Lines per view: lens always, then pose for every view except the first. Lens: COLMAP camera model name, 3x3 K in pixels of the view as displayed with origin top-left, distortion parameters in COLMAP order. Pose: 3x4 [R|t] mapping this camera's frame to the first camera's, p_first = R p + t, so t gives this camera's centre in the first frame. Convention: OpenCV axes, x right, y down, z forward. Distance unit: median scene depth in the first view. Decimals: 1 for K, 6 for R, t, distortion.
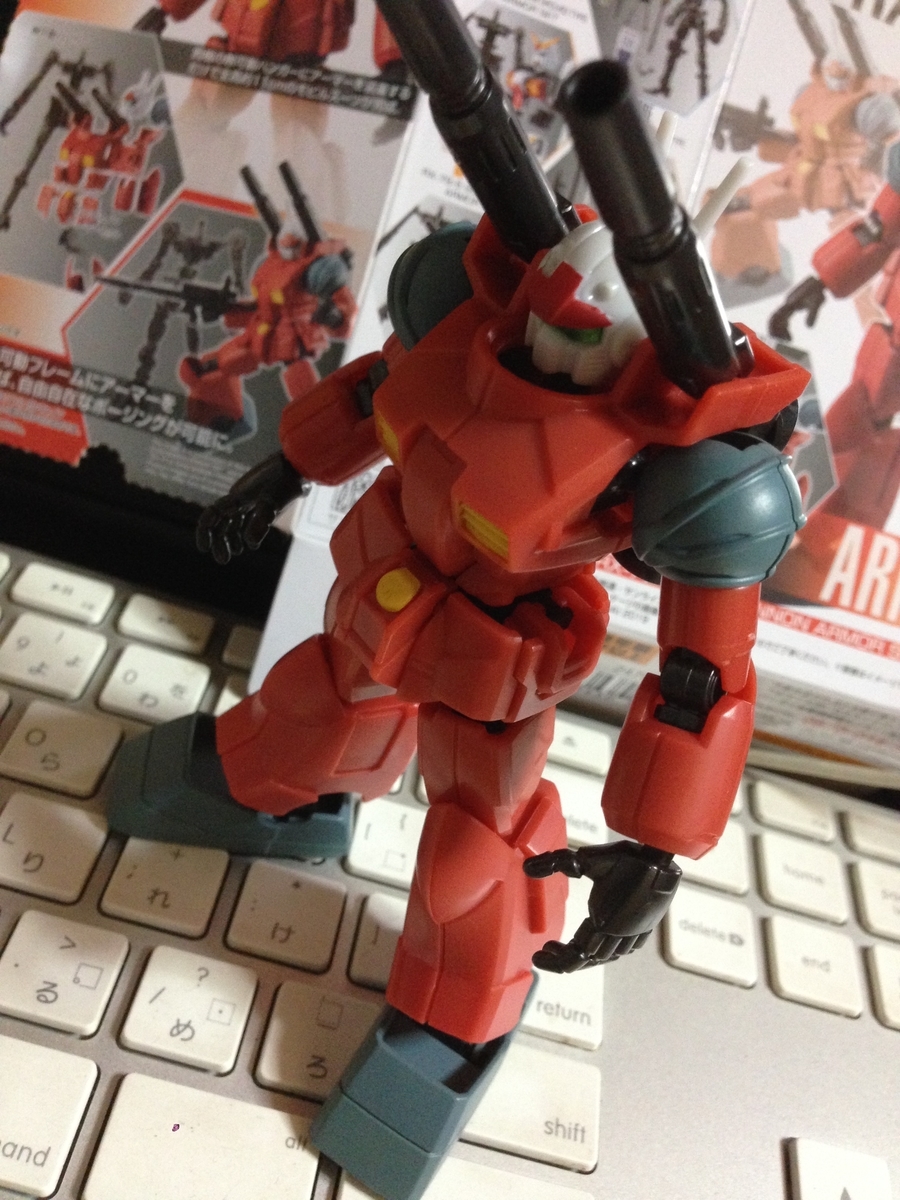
lens RADIAL K [[1097.8, 0, 428.2], [0, 1097.8, 603.2], [0, 0, 1]] dist [0.077448, -0.195020]
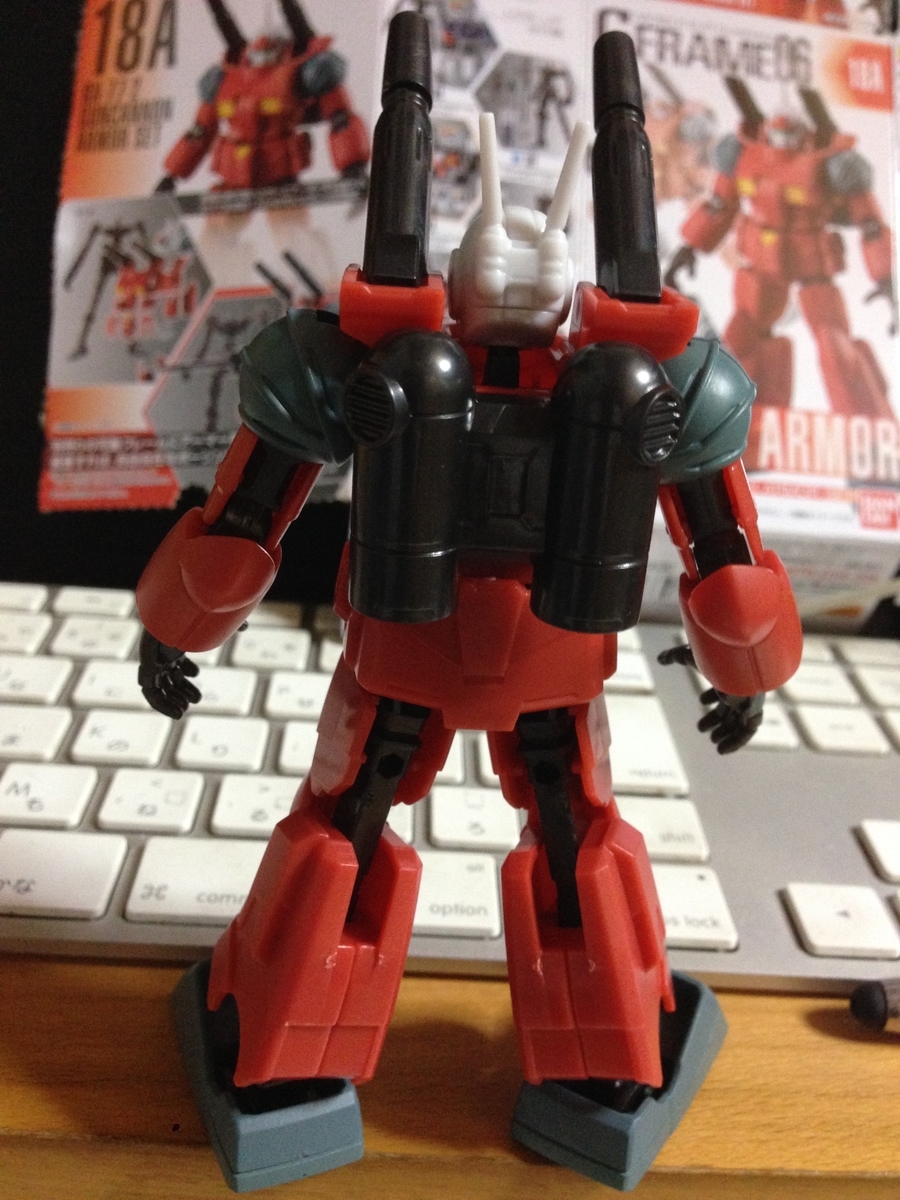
lens RADIAL K [[1108.2, 0, 431.3], [0, 1108.2, 601.8], [0, 0, 1]] dist [0.087453, -0.235548]
pose [[0.971705, -0.232635, 0.040872, -0.108375], [0.236051, 0.950338, -0.202825, 0.320712], [0.008342, 0.206734, 0.978362, -0.244573]]
